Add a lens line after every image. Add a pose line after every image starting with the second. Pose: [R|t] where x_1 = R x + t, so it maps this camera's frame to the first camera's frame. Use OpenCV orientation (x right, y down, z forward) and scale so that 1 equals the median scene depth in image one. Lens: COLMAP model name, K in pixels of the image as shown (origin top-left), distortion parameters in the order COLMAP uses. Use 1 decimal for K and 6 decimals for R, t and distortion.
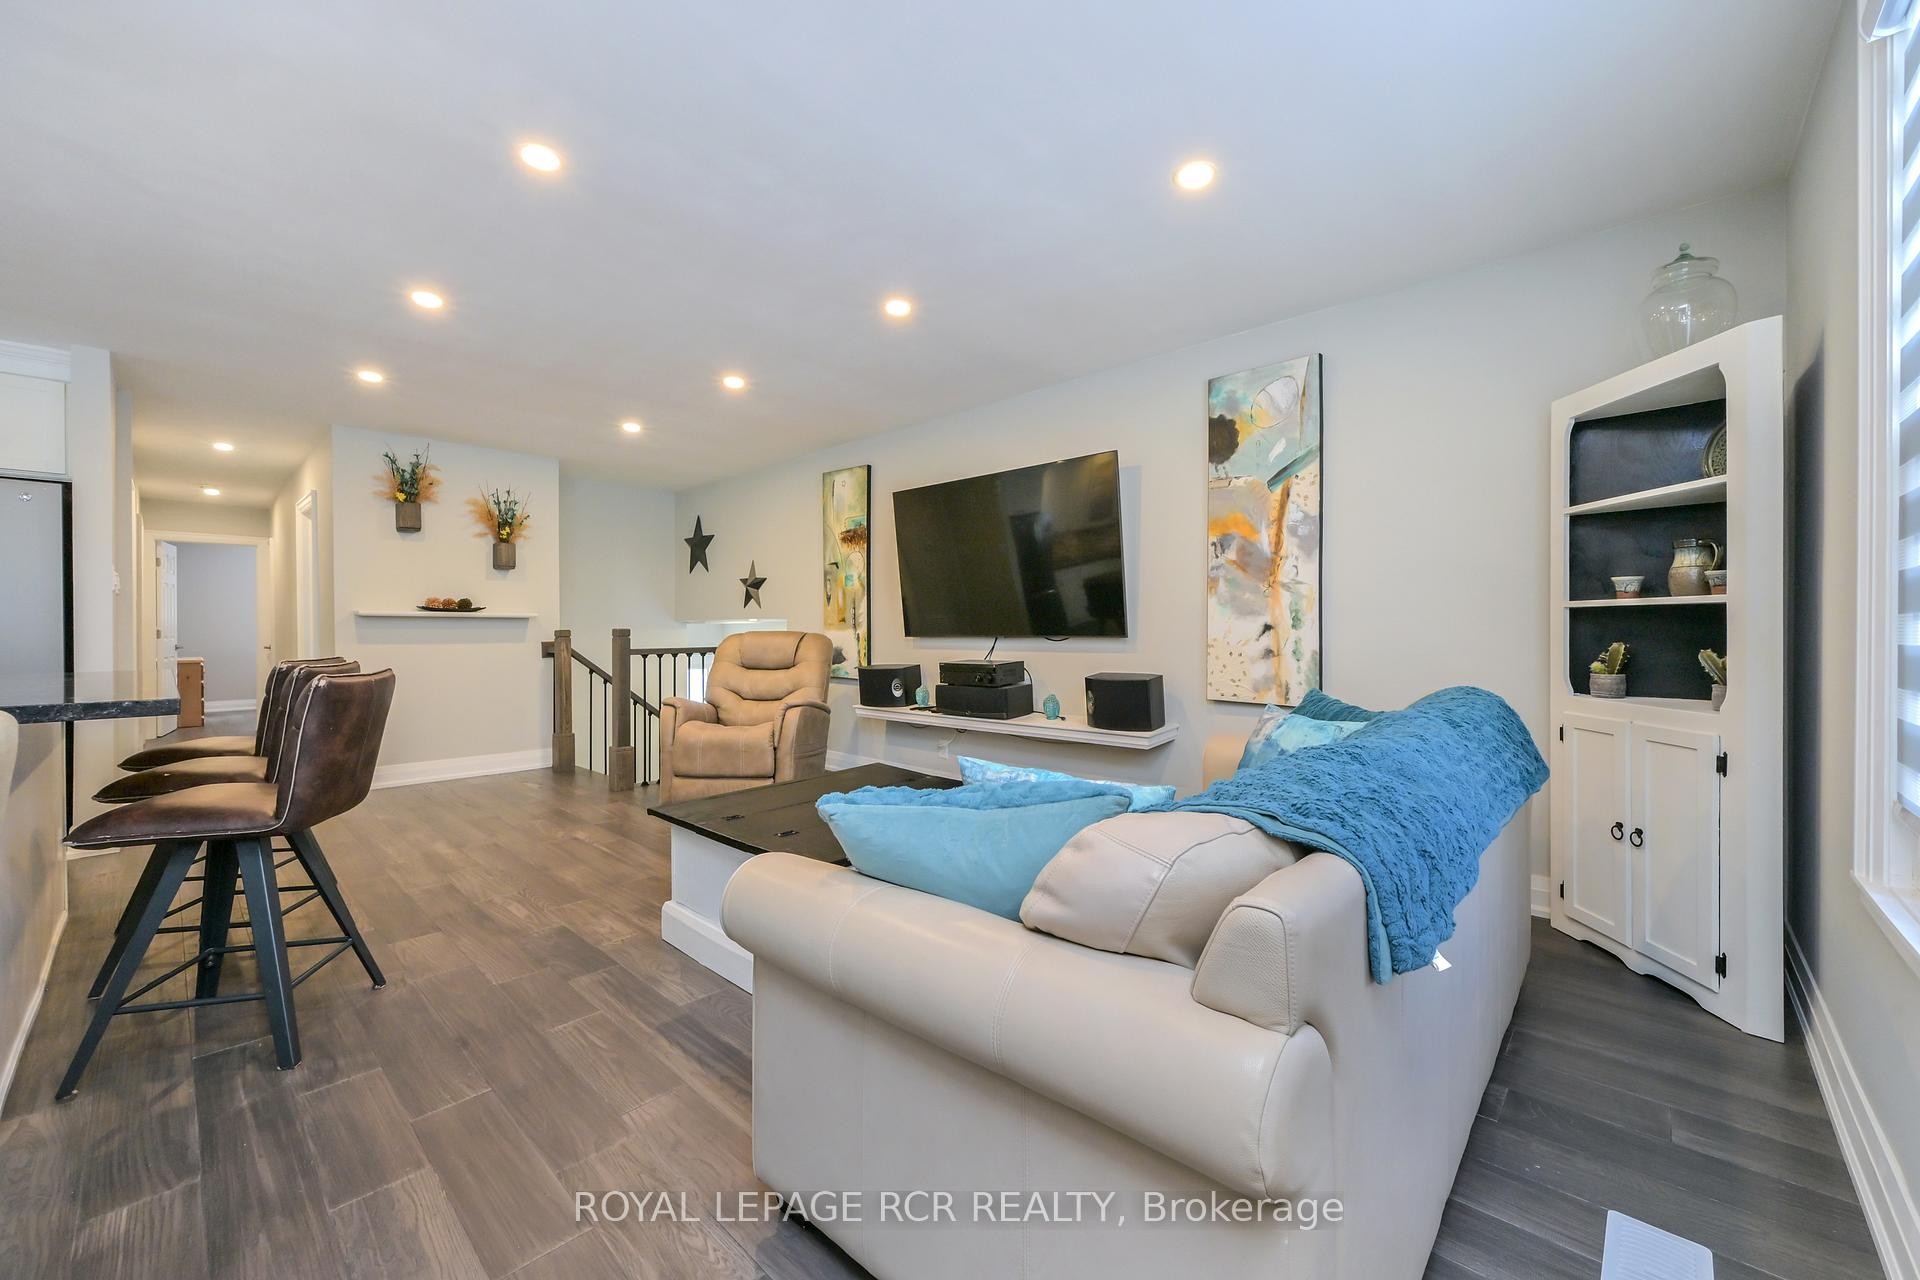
lens RADIAL K [[748.5, 0, 960.0], [0, 748.5, 640.0], [0, 0, 1]] dist [-0.000066, 0.000047]
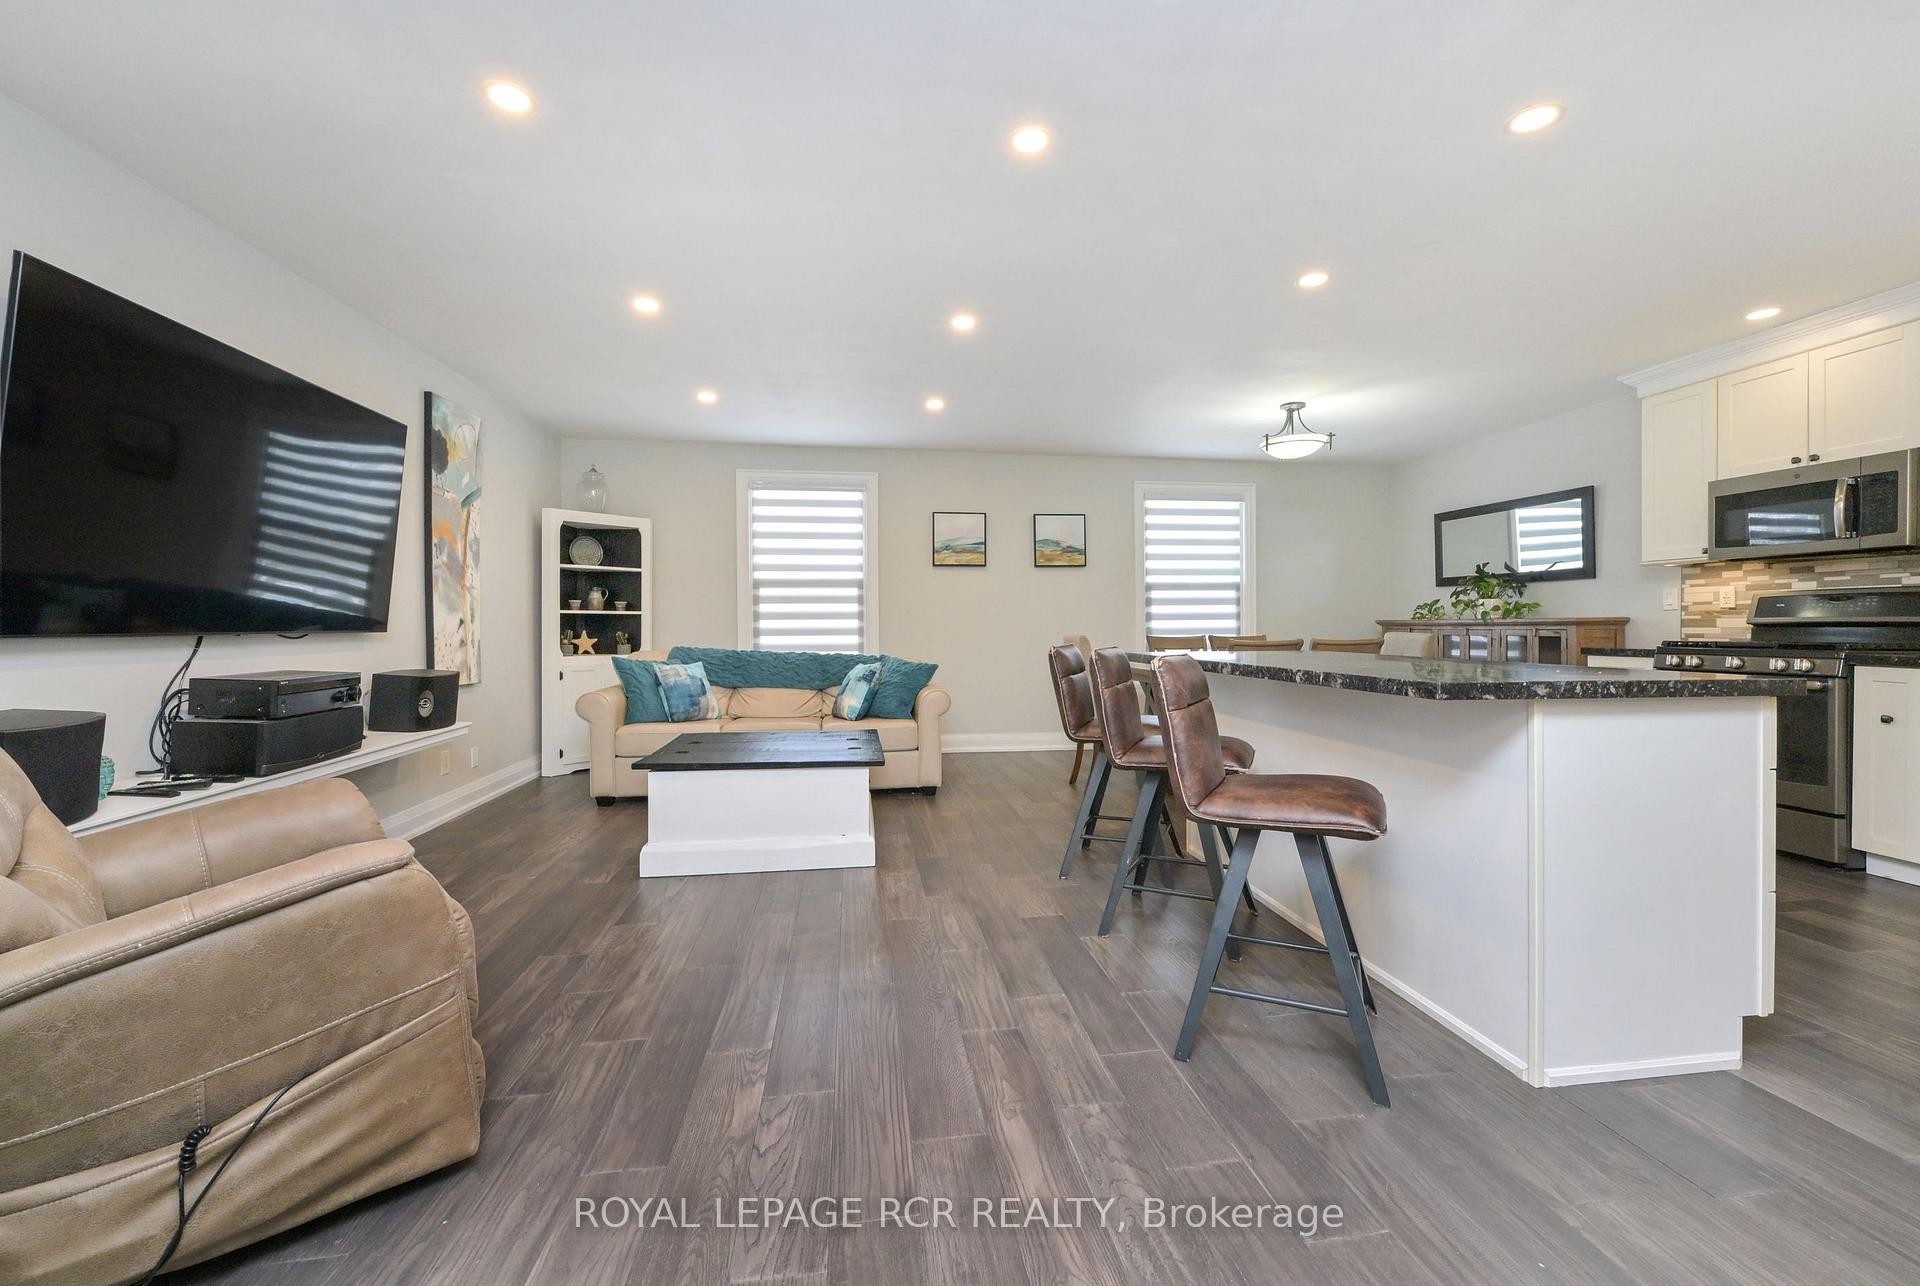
lens RADIAL K [[767.5, 0, 960.1], [0, 767.5, 630.0], [0, 0, 1]] dist [0.000596, 0.000186]
pose [[-0.777778, 0.000431, 0.628539, -1.174589], [0.009638, 0.999890, 0.011241, -0.010484], [-0.628465, 0.014801, -0.777697, 1.697058]]
